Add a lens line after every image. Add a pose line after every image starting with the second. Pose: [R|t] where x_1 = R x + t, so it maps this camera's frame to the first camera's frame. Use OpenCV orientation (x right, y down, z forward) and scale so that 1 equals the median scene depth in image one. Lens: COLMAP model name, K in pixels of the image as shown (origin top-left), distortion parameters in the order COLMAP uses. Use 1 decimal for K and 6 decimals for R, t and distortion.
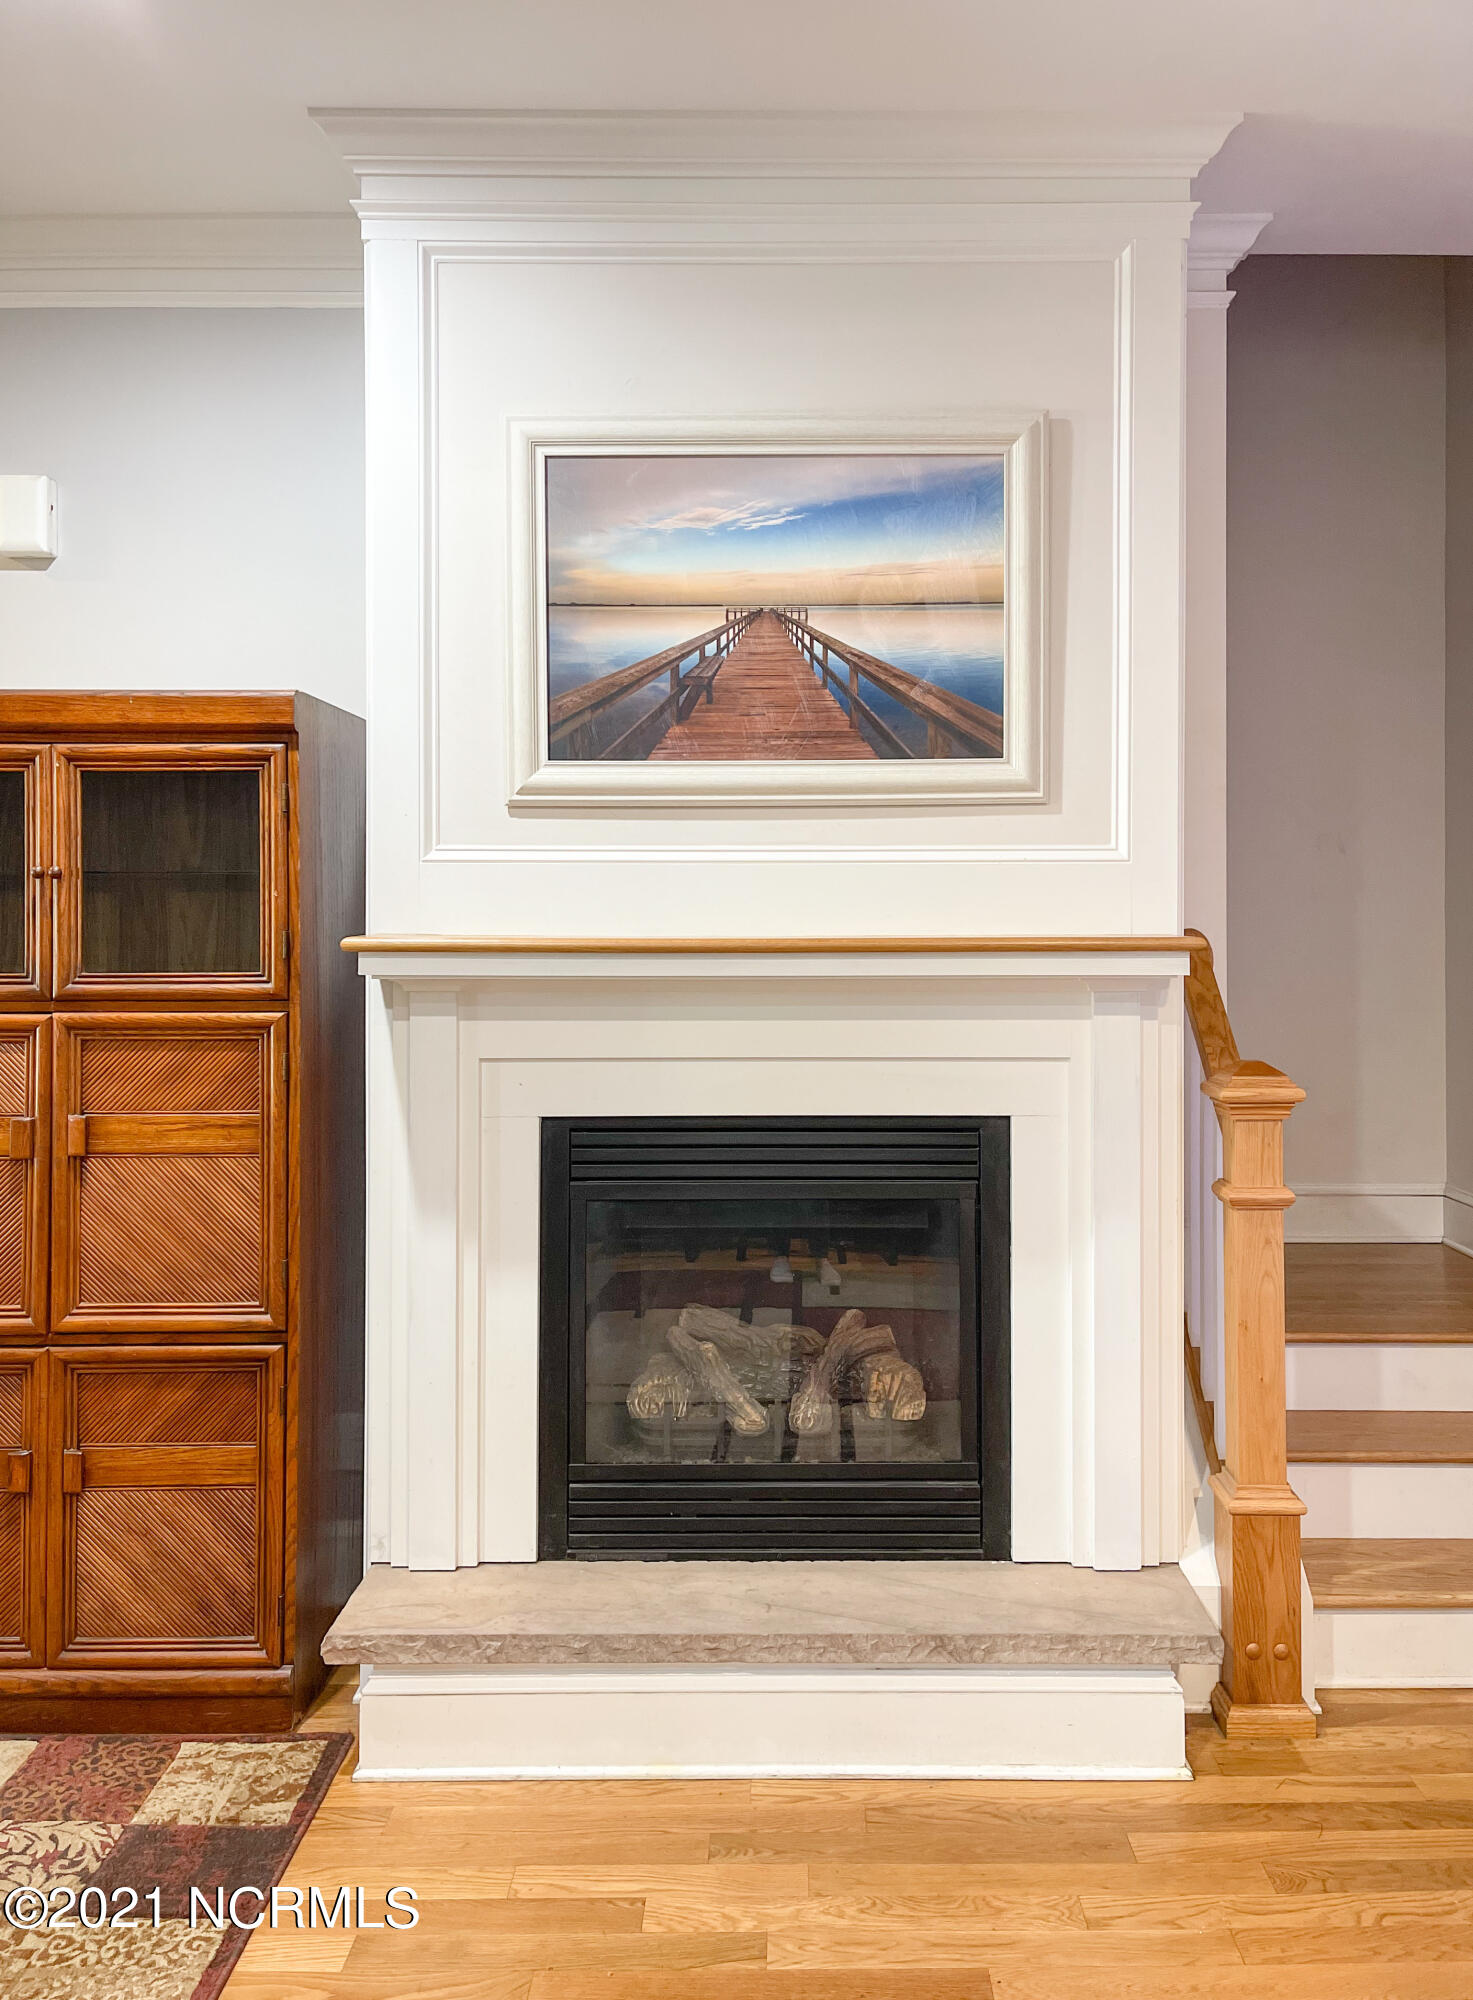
lens RADIAL K [[1576.7, 0, 741.7], [0, 1576.7, 936.2], [0, 0, 1]] dist [0.132520, -0.118724]
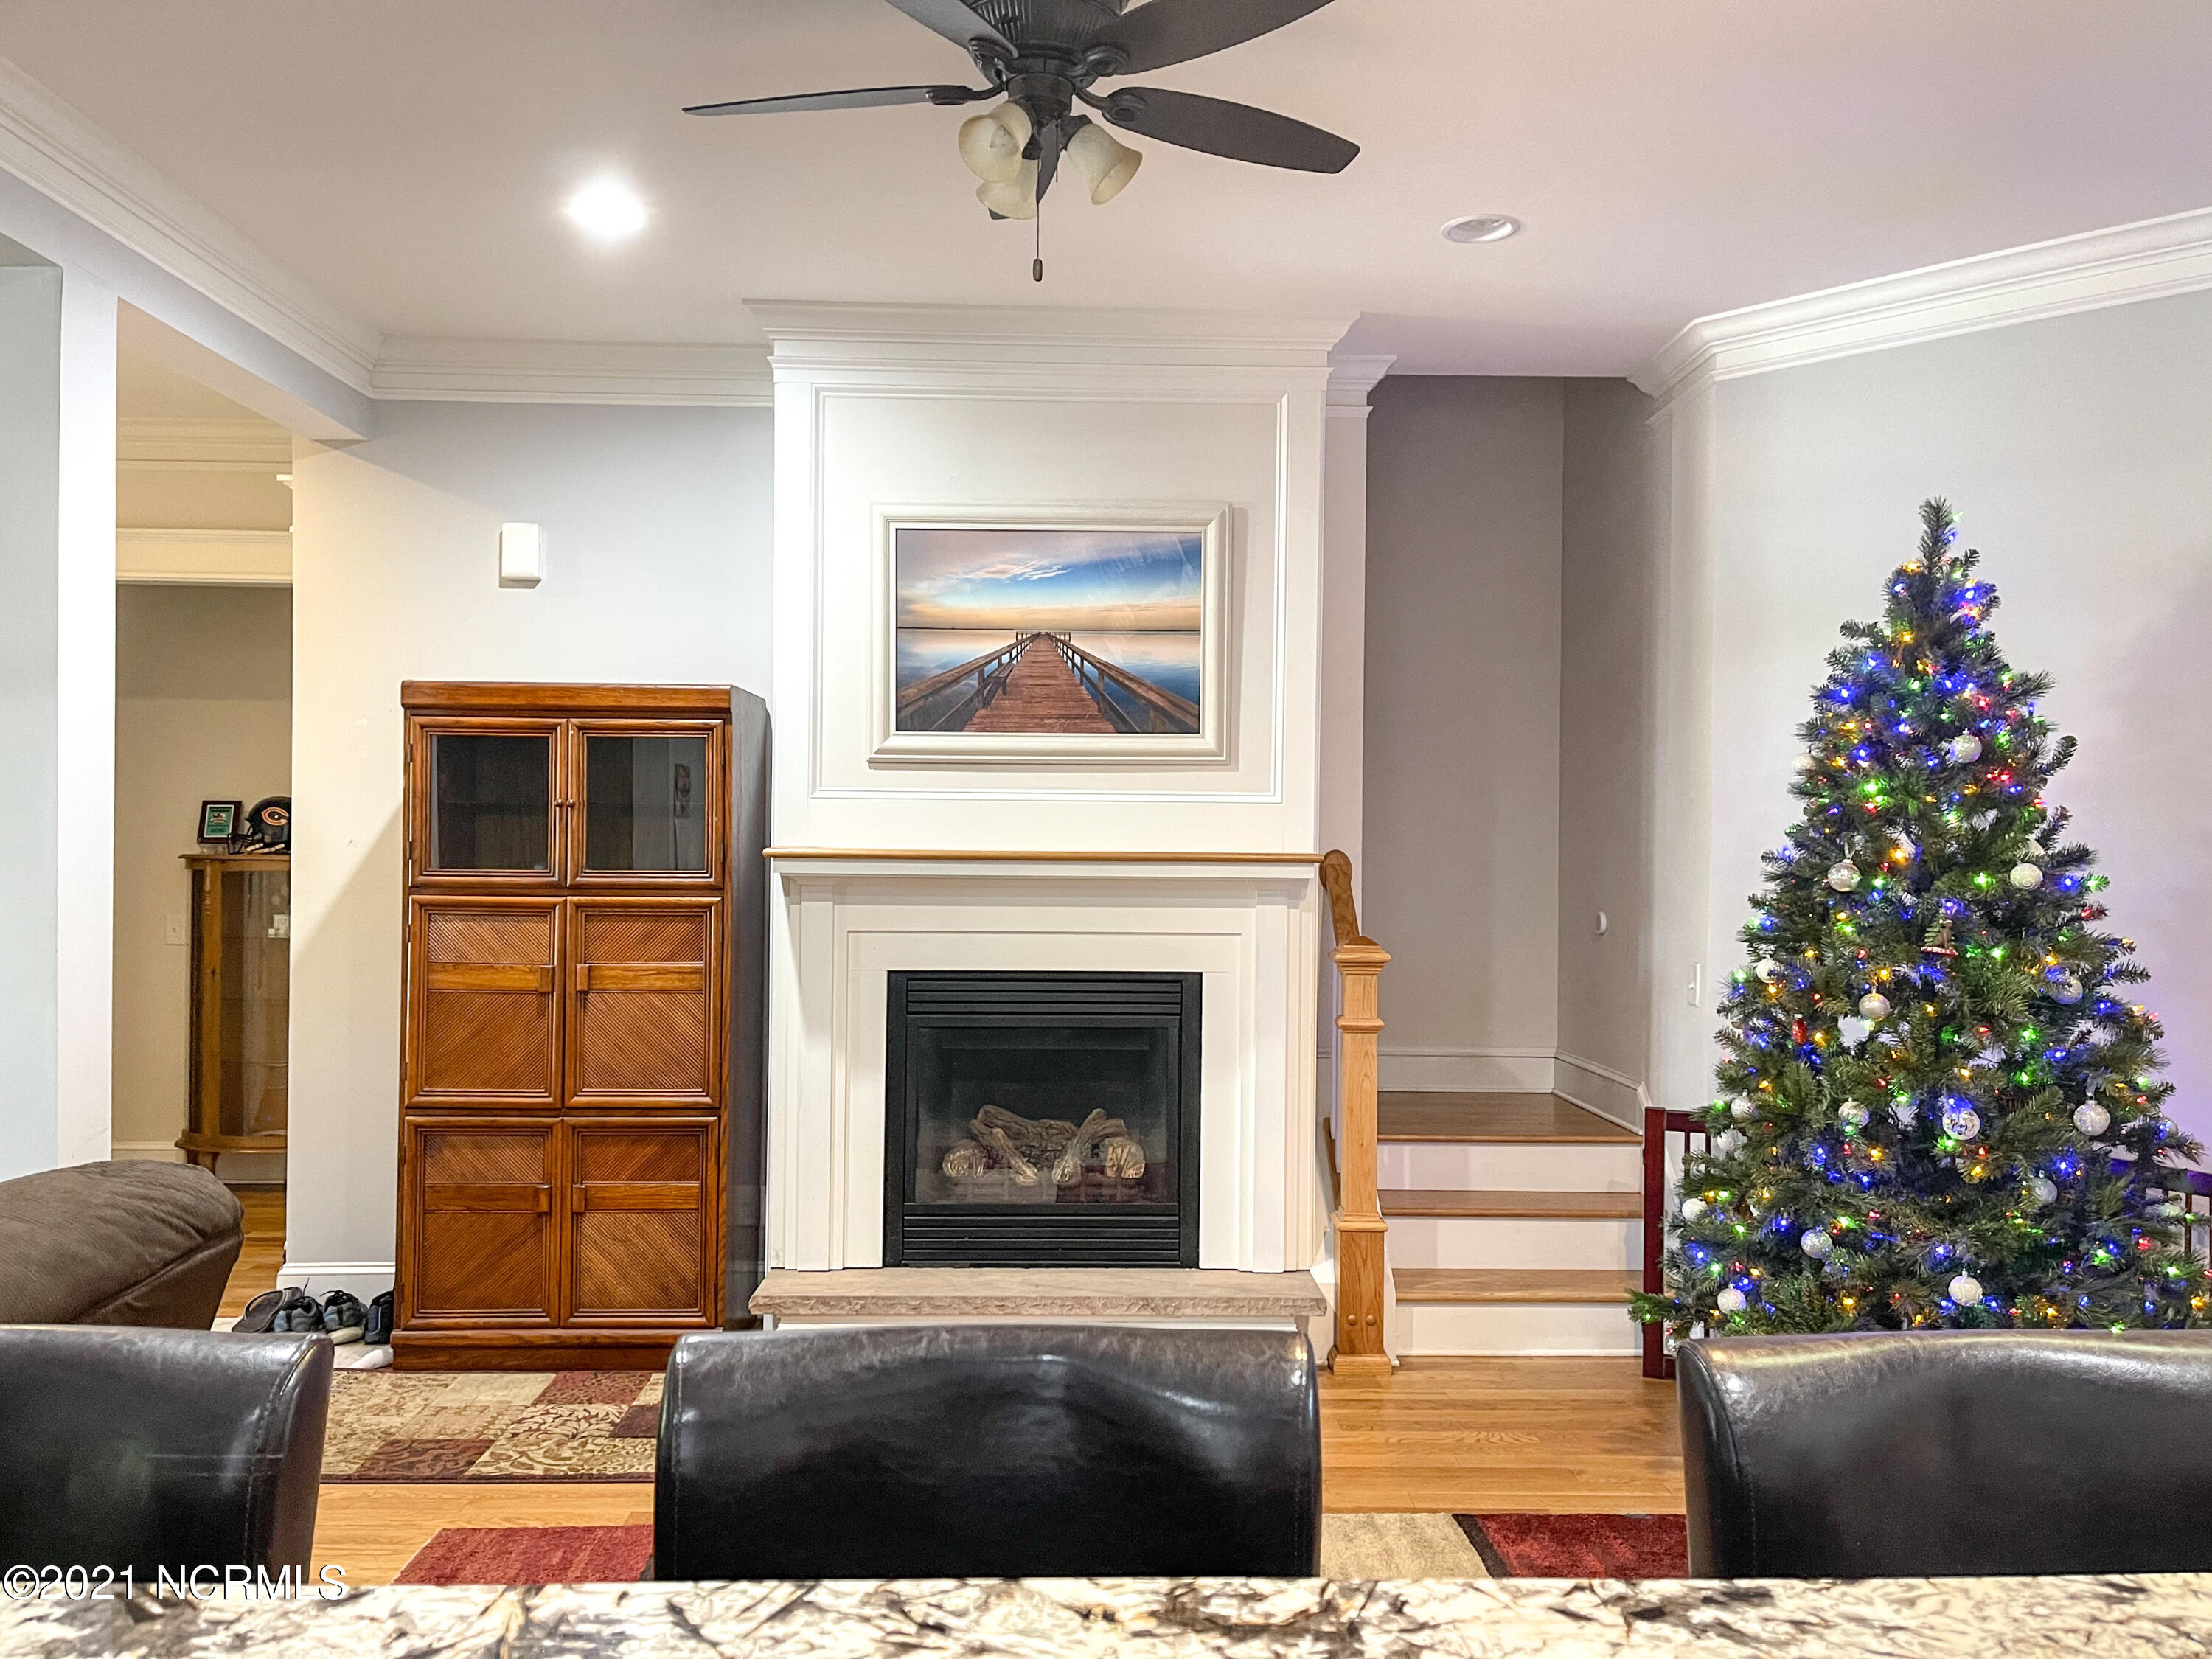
lens RADIAL K [[1686.1, 0, 1106.0], [0, 1686.1, 829.5], [0, 0, 1]] dist [0.066227, -0.090244]
pose [[0.998566, 0.010899, 0.052419, -0.006589], [-0.009840, 0.999743, -0.020423, 0.012031], [-0.052628, 0.019878, 0.998416, -0.599859]]
